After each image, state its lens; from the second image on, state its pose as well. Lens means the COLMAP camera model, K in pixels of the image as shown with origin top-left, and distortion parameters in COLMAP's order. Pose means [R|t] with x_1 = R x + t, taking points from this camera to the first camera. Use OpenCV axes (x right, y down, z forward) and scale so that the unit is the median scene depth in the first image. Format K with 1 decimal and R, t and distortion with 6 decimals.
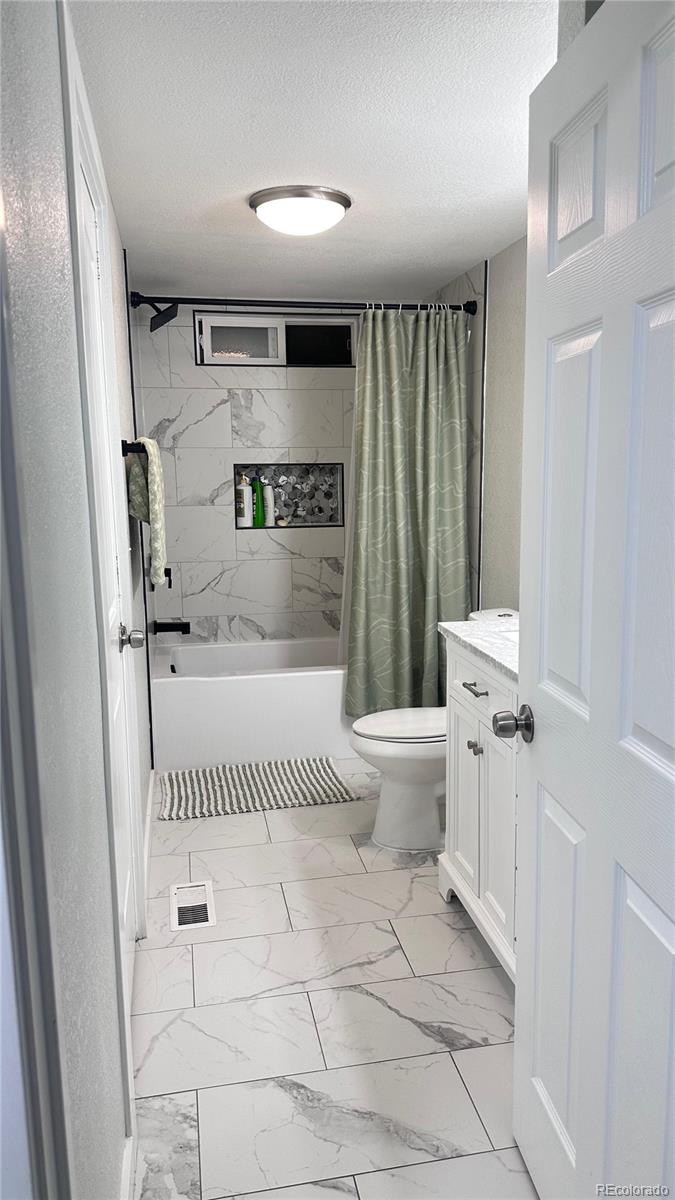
lens RADIAL K [[845.4, 0, 337.5], [0, 845.4, 600.0], [0, 0, 1]] dist [0.171991, -0.330709]
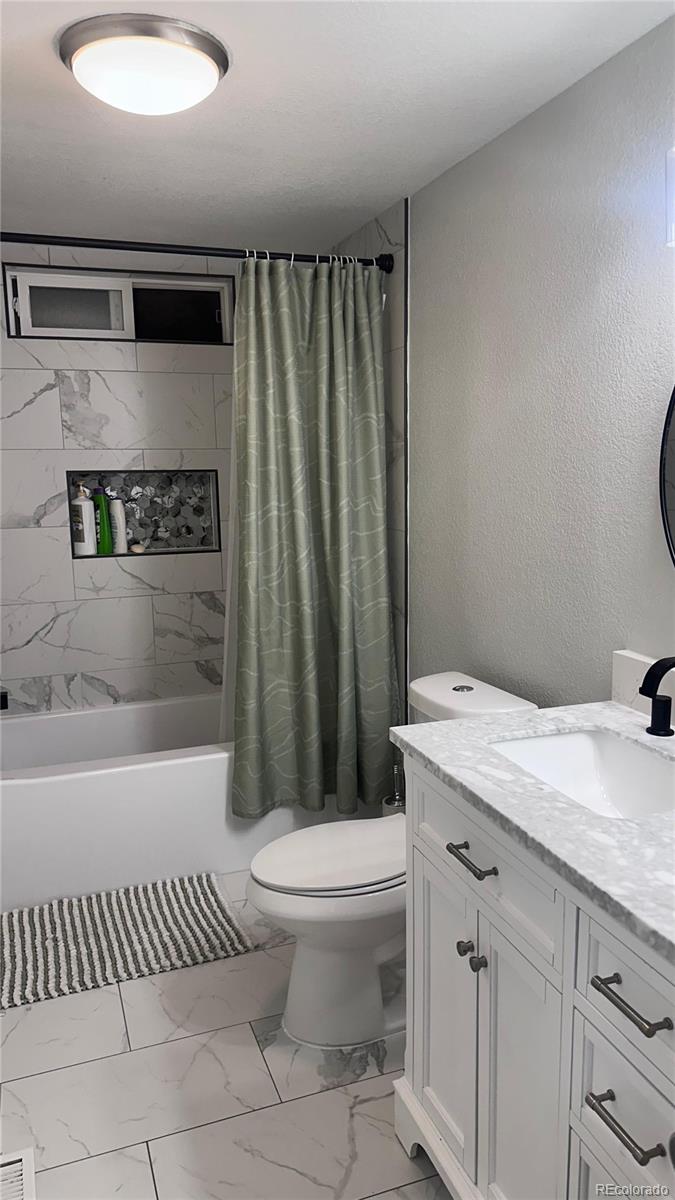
lens RADIAL K [[845.4, 0, 337.5], [0, 845.4, 600.0], [0, 0, 1]] dist [0.171991, -0.330709]
pose [[0.987294, -0.030092, 0.156030, -0.011179], [0.029977, 0.999546, 0.003090, -0.050391], [-0.156052, 0.001626, 0.987748, 0.264691]]
